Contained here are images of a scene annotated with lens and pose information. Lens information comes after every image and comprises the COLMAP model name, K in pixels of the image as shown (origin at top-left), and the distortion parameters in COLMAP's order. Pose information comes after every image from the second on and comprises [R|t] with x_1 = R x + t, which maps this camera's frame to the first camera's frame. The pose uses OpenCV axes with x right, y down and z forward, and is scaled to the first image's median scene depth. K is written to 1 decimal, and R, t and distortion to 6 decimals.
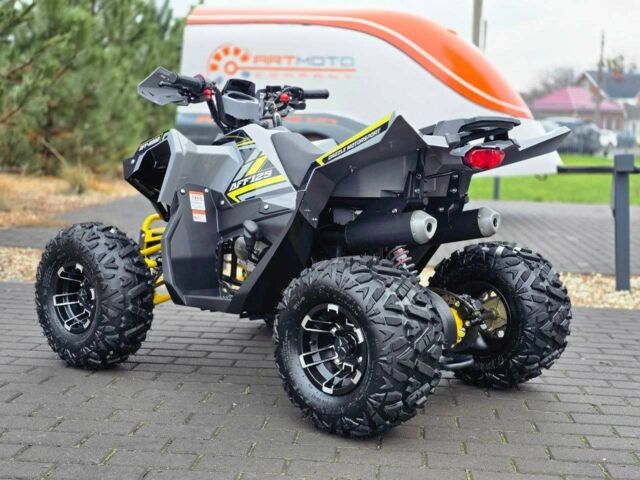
lens RADIAL K [[849.8, 0, 324.5], [0, 849.8, 242.9], [0, 0, 1]] dist [0.064368, 0.000000]
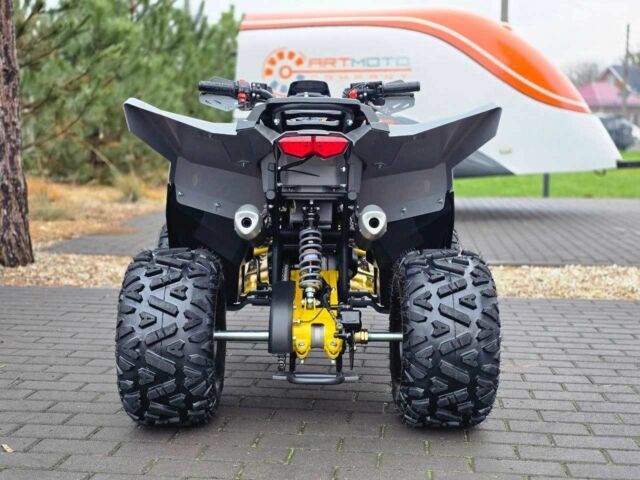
lens RADIAL K [[849.8, 0, 313.8], [0, 849.8, 244.3], [0, 0, 1]] dist [0.064368, 0.000000]
pose [[0.999023, -0.023255, -0.037567, -0.038747], [0.023160, 0.999727, -0.002956, 0.001084], [0.037625, 0.002083, 0.999290, 0.000159]]
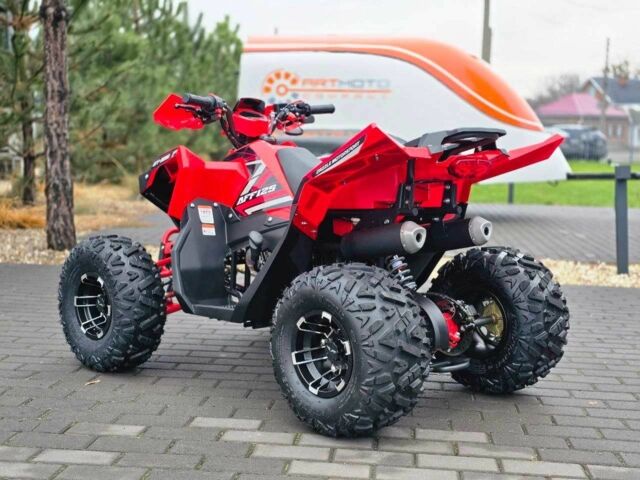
lens RADIAL K [[849.8, 0, 323.0], [0, 849.8, 241.7], [0, 0, 1]] dist [0.064368, 0.000000]
pose [[0.999954, -0.004342, -0.008571, -0.040160], [0.004267, 0.999953, -0.008674, 0.009036], [0.008608, 0.008637, 0.999926, -0.130992]]
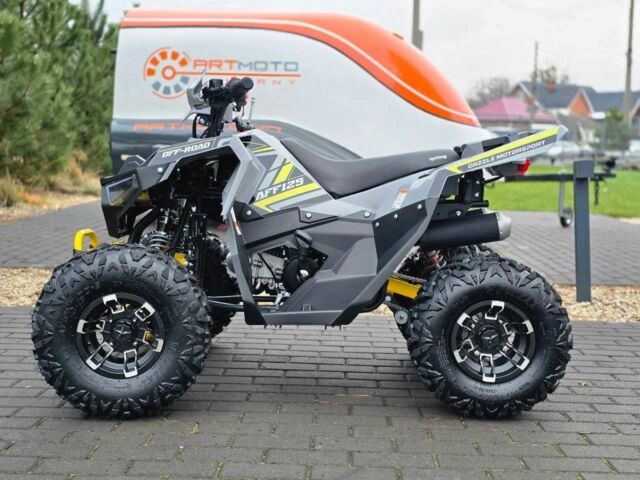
lens RADIAL K [[849.8, 0, 324.8], [0, 849.8, 250.8], [0, 0, 1]] dist [0.064368, 0.000000]
pose [[0.997467, -0.013036, 0.069927, -0.004746], [0.013222, 0.999910, -0.002206, -0.001661], [-0.069892, 0.003125, 0.997550, 0.031828]]
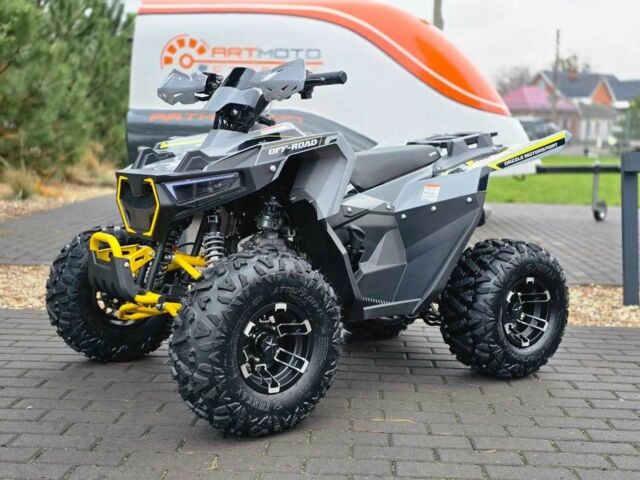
lens RADIAL K [[849.8, 0, 319.3], [0, 849.8, 248.6], [0, 0, 1]] dist [0.064368, 0.000000]
pose [[0.999014, -0.011371, 0.042911, -0.007697], [0.011111, 0.999919, 0.006288, -0.006455], [-0.042979, -0.005805, 0.999059, 0.064072]]
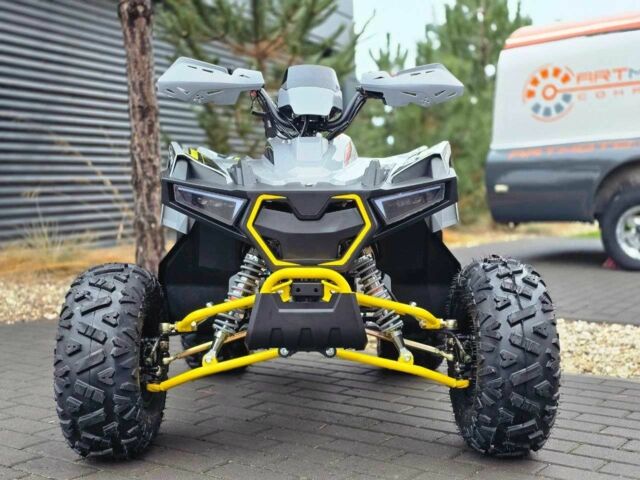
lens RADIAL K [[849.8, 0, 323.5], [0, 849.8, 254.9], [0, 0, 1]] dist [0.064368, 0.000000]
pose [[0.854014, -0.014426, -0.520050, 0.123057], [-0.014045, 0.998612, -0.050767, 0.003204], [0.520060, 0.050660, 0.852626, 0.143106]]
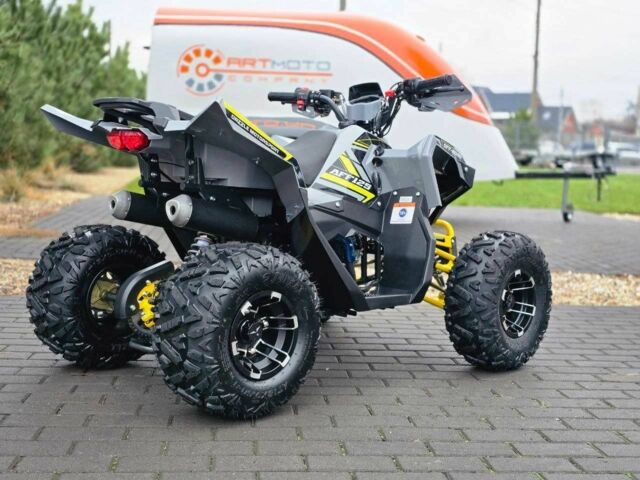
lens RADIAL K [[849.8, 0, 308.1], [0, 849.8, 241.8], [0, 0, 1]] dist [0.064368, 0.000000]
pose [[0.984940, -0.015008, 0.172244, -0.142449], [0.016404, 0.999843, -0.006686, -0.001901], [-0.172116, 0.009410, 0.985032, 0.025944]]
